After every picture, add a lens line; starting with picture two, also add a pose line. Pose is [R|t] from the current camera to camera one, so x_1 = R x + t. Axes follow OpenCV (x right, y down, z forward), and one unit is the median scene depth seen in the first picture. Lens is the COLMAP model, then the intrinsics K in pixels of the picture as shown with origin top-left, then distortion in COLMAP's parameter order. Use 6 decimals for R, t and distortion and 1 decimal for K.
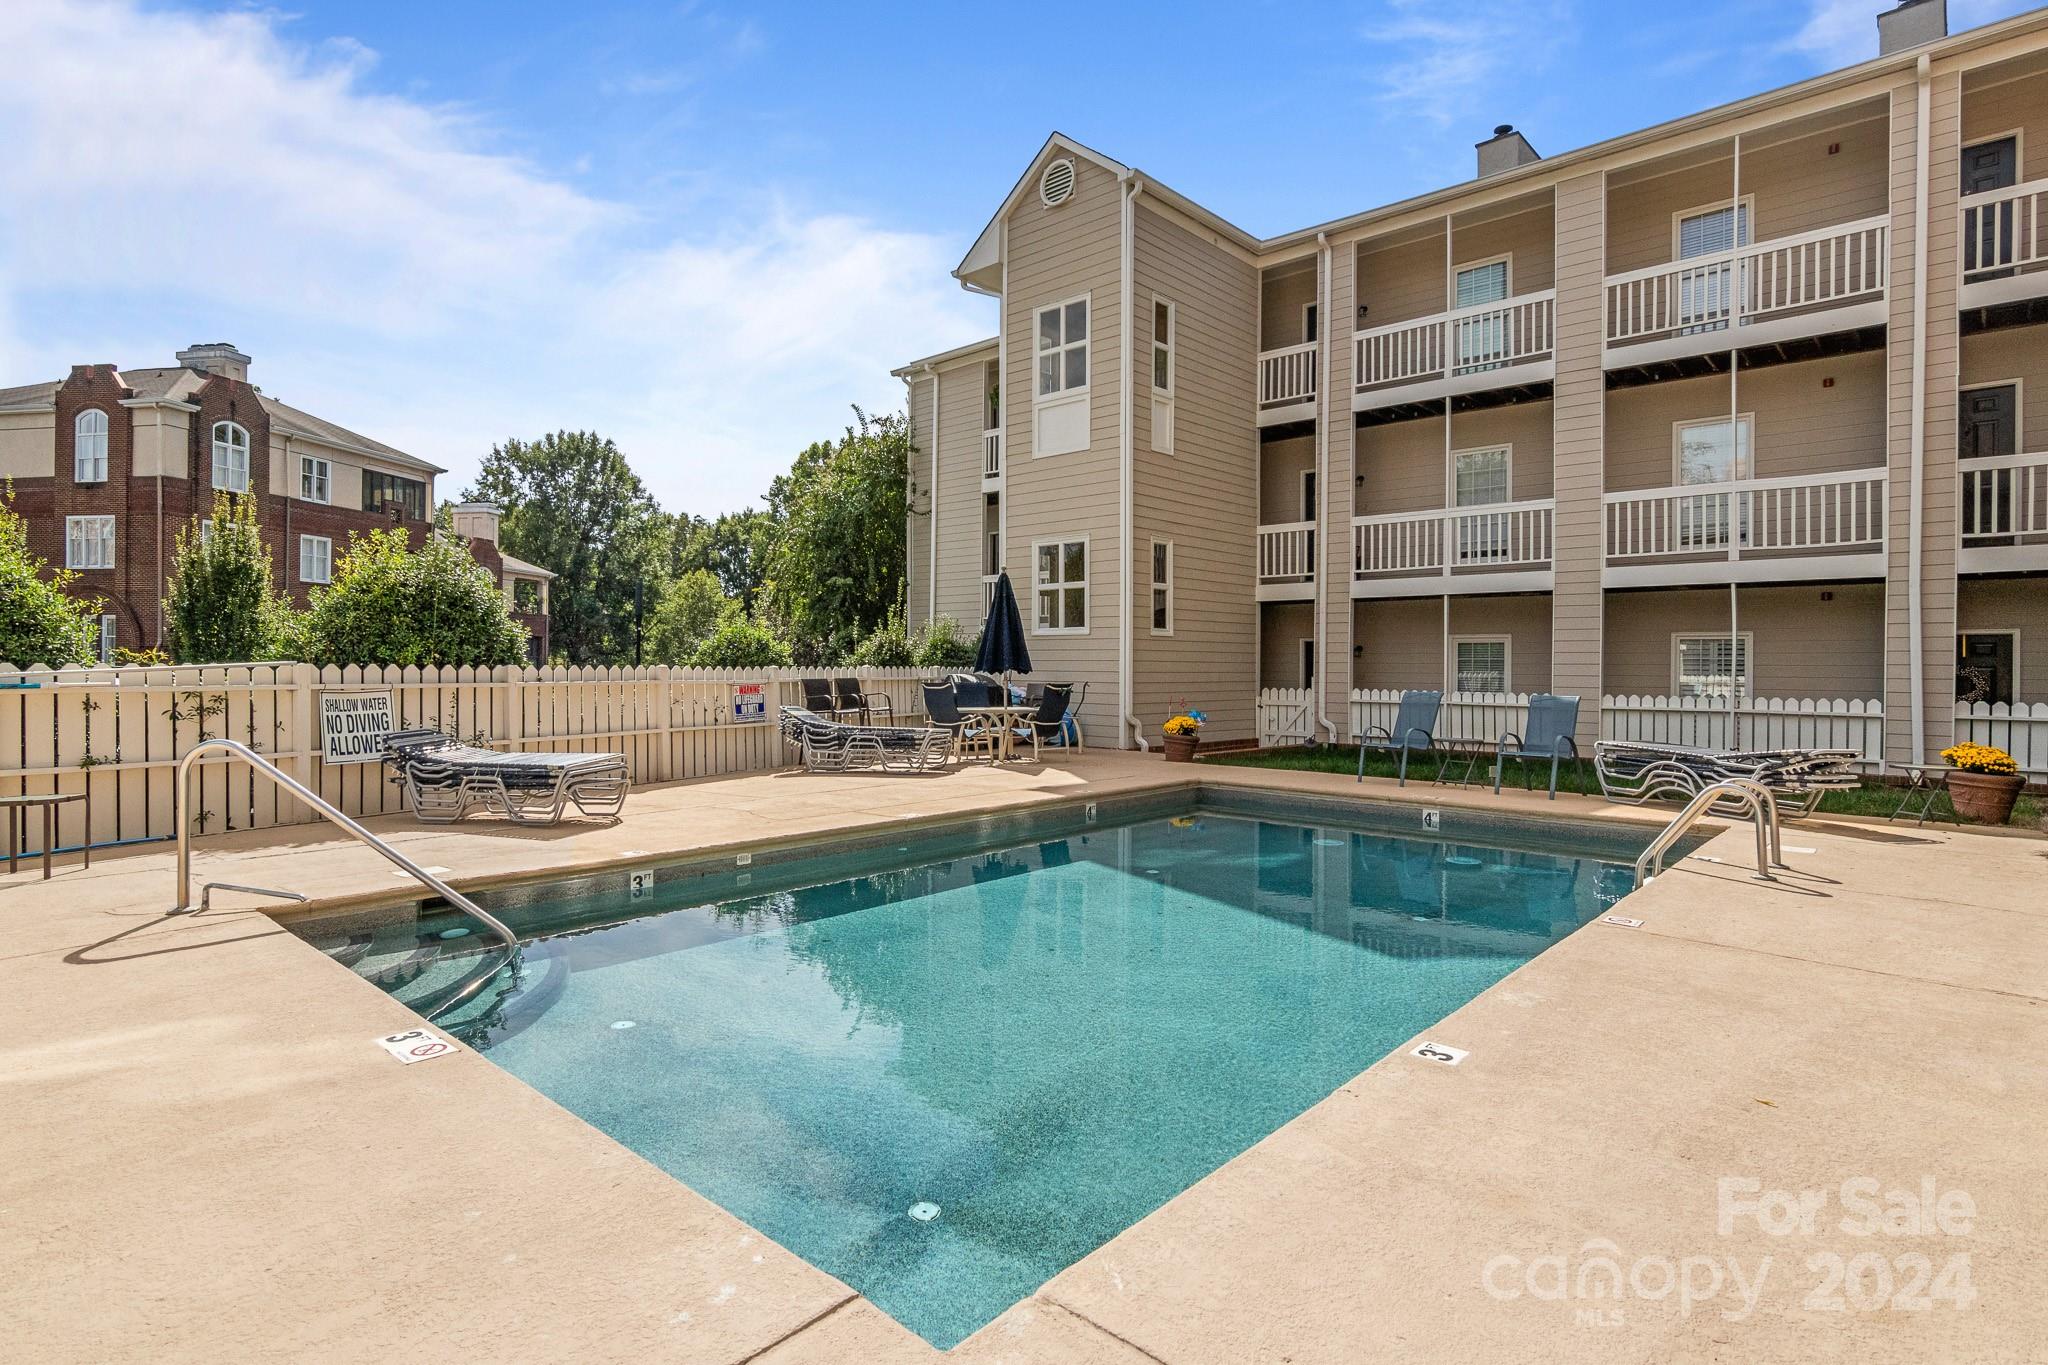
lens RADIAL K [[1037.5, 0, 1014.1], [0, 1037.5, 664.1], [0, 0, 1]] dist [0.000364, -0.000478]
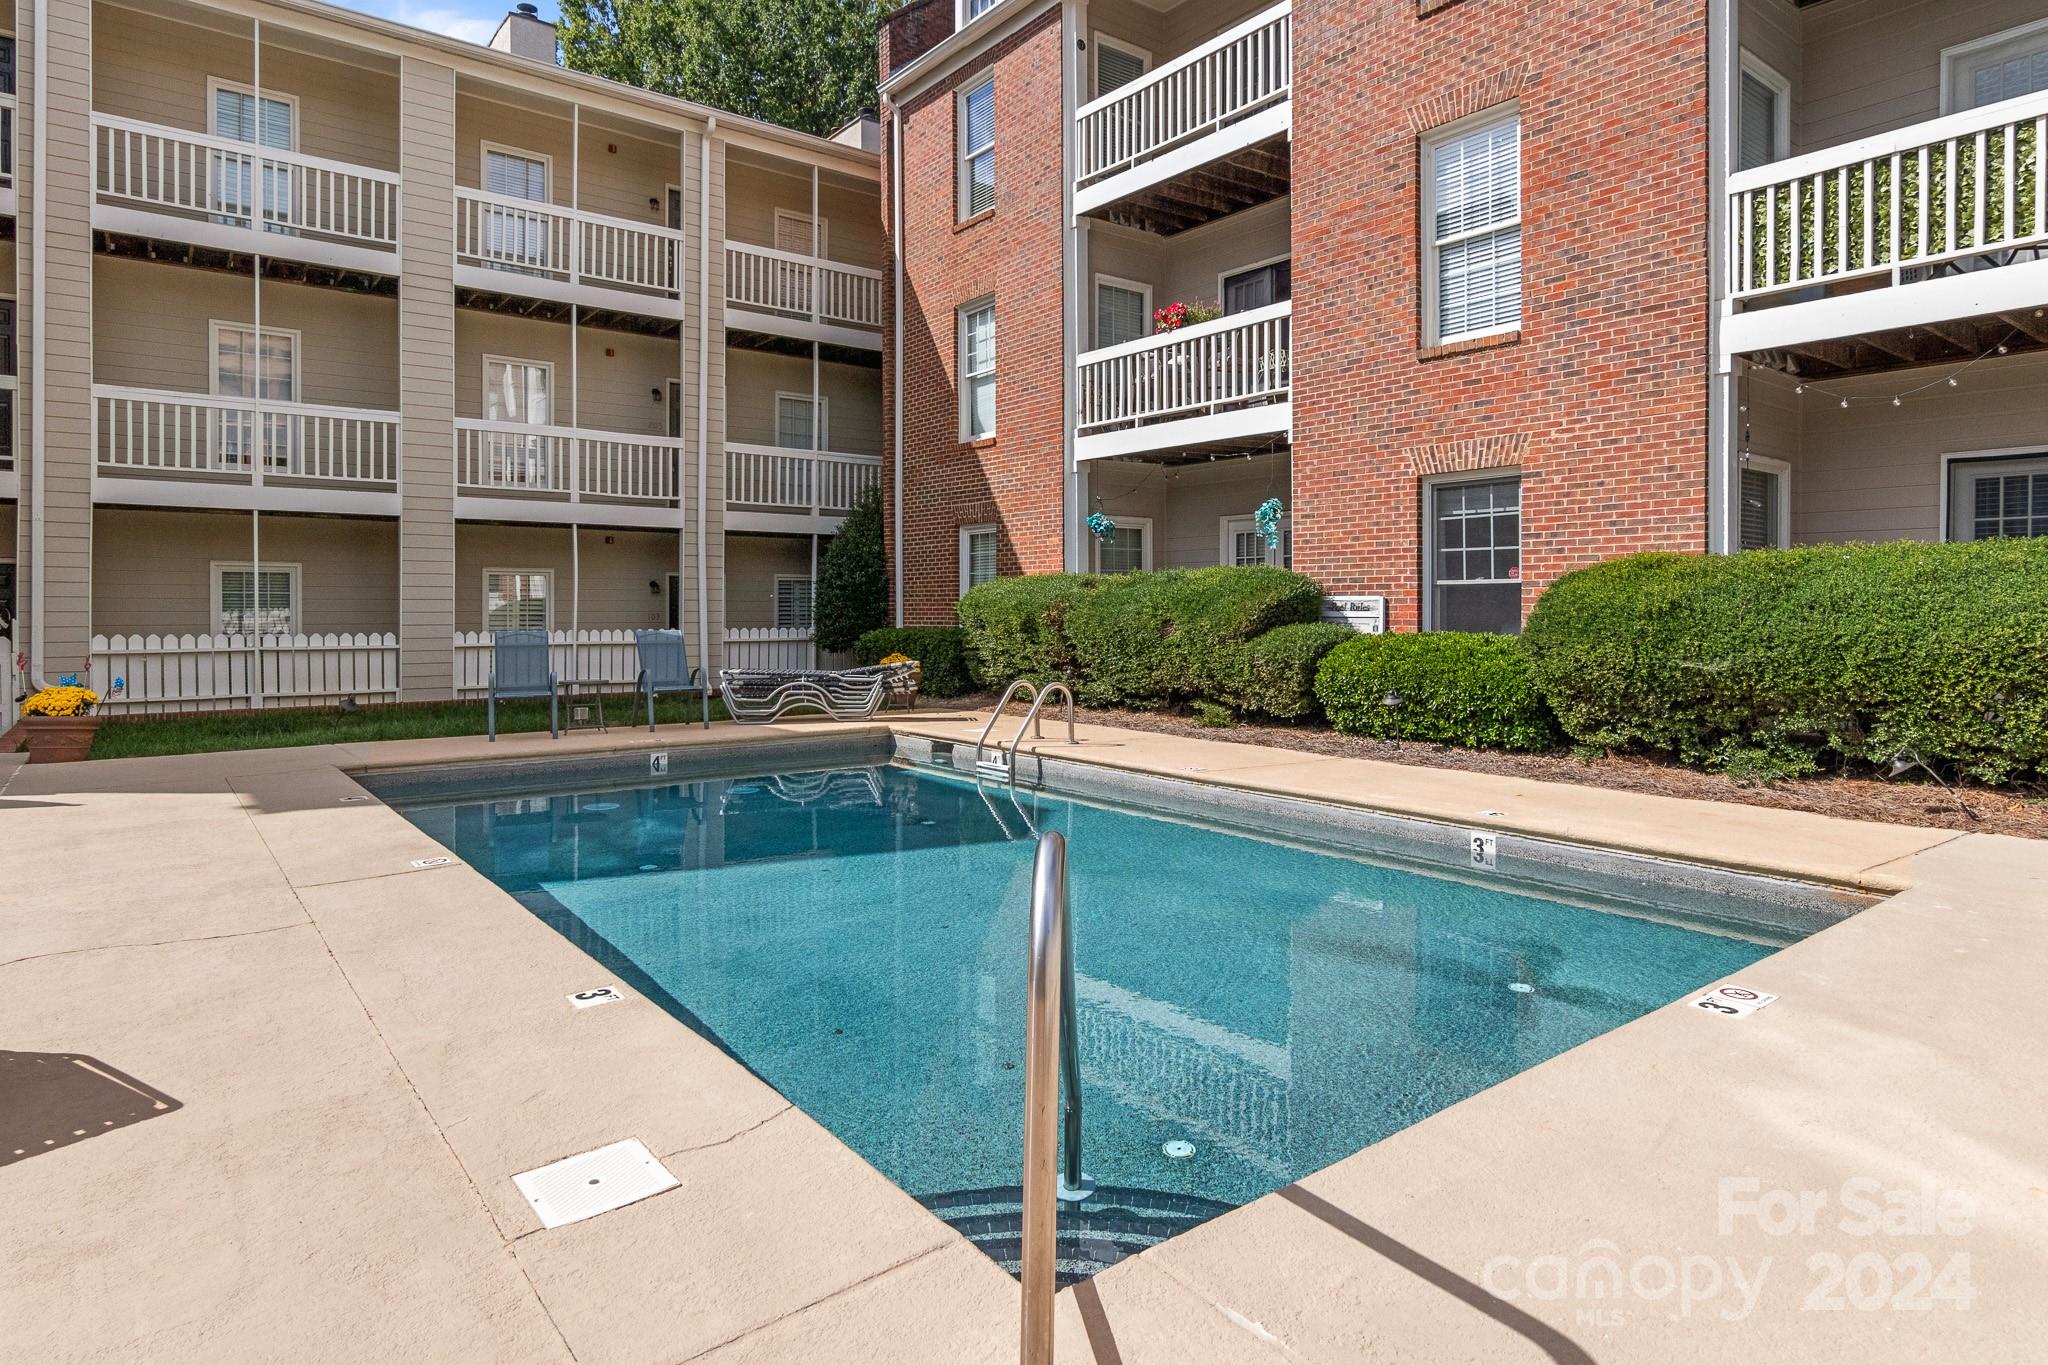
lens RADIAL K [[1135.6, 0, 1021.6], [0, 1135.6, 634.6], [0, 0, 1]] dist [-0.015043, -0.001410]
pose [[0.167692, -0.031827, 0.985326, -0.343585], [-0.001090, 0.999472, 0.032469, -0.001603], [-0.985839, -0.006519, 0.167569, 0.308767]]
